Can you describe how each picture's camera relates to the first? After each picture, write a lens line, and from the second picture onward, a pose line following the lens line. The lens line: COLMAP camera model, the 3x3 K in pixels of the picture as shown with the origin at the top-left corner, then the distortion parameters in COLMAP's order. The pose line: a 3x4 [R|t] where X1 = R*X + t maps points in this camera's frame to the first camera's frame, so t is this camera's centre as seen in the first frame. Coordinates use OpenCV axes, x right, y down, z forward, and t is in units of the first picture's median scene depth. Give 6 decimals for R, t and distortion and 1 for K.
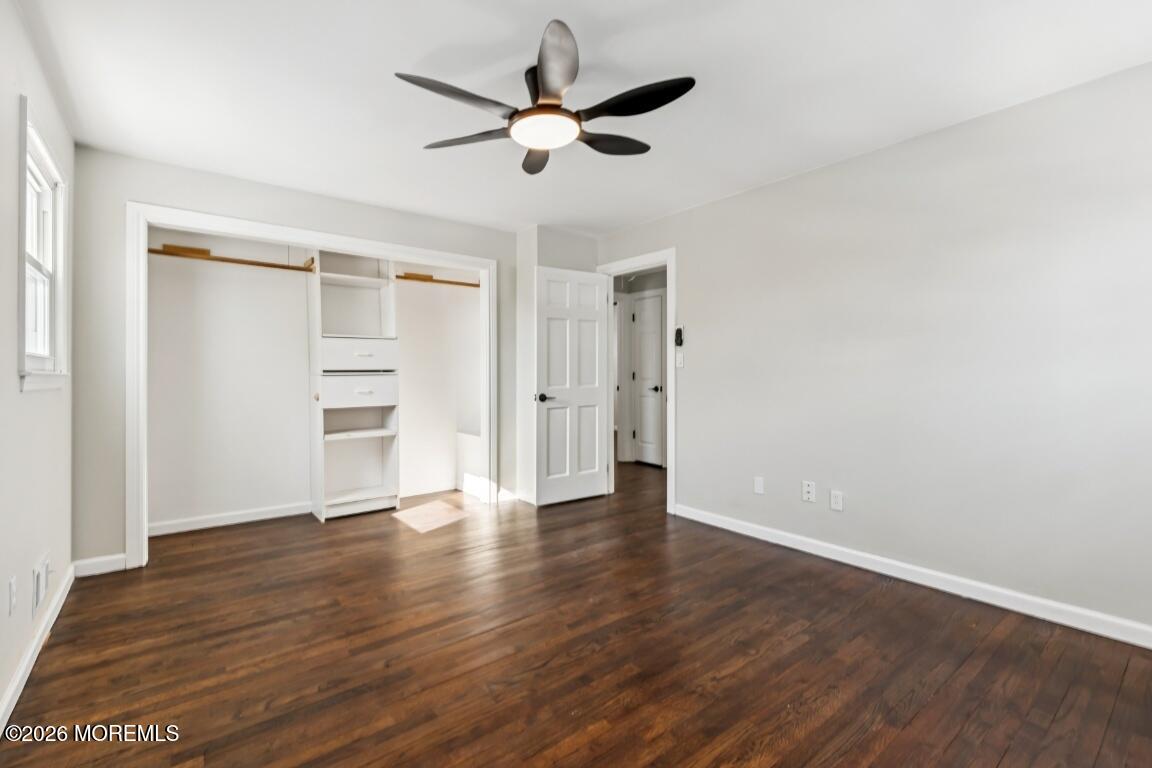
lens RADIAL K [[508.1, 0, 571.0], [0, 508.1, 379.2], [0, 0, 1]] dist [0.001631, -0.001881]
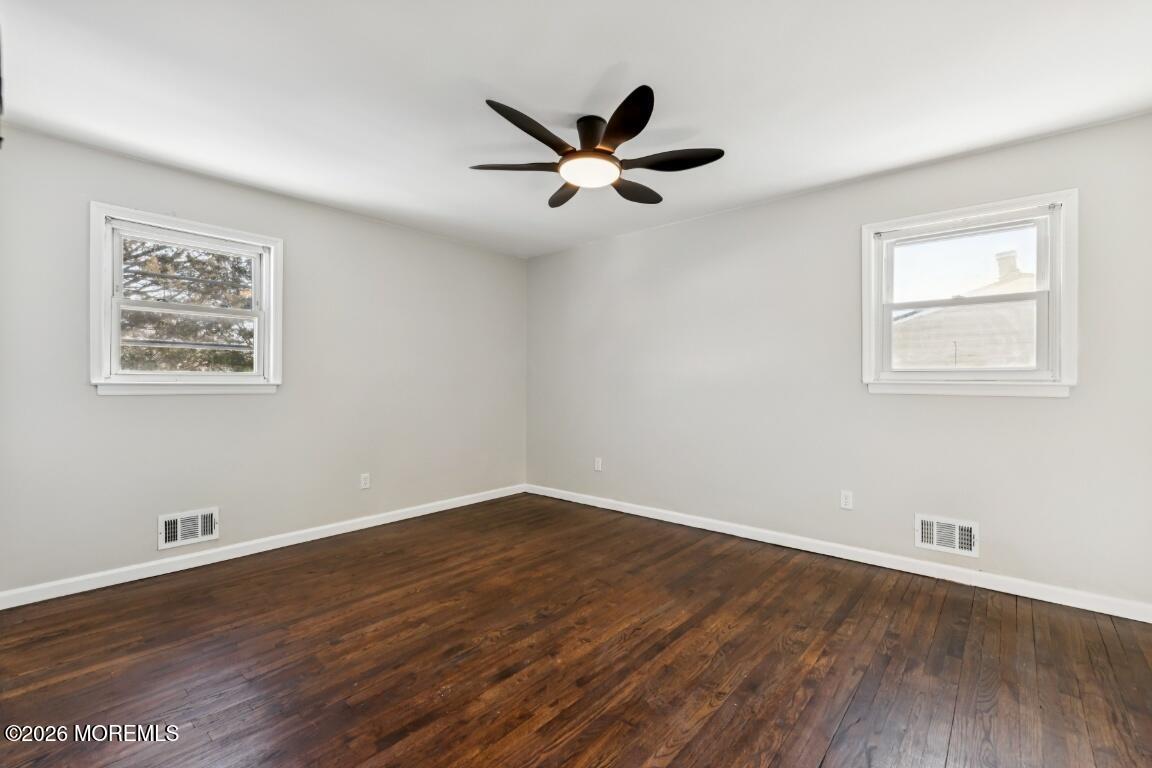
lens RADIAL K [[508.1, 0, 576.7], [0, 508.1, 382.9], [0, 0, 1]] dist [0.001631, -0.001881]
pose [[-0.982059, -0.001579, -0.188567, 0.196771], [-0.003415, 0.999950, 0.009413, -0.021918], [0.188543, 0.009888, -0.982015, 2.148849]]
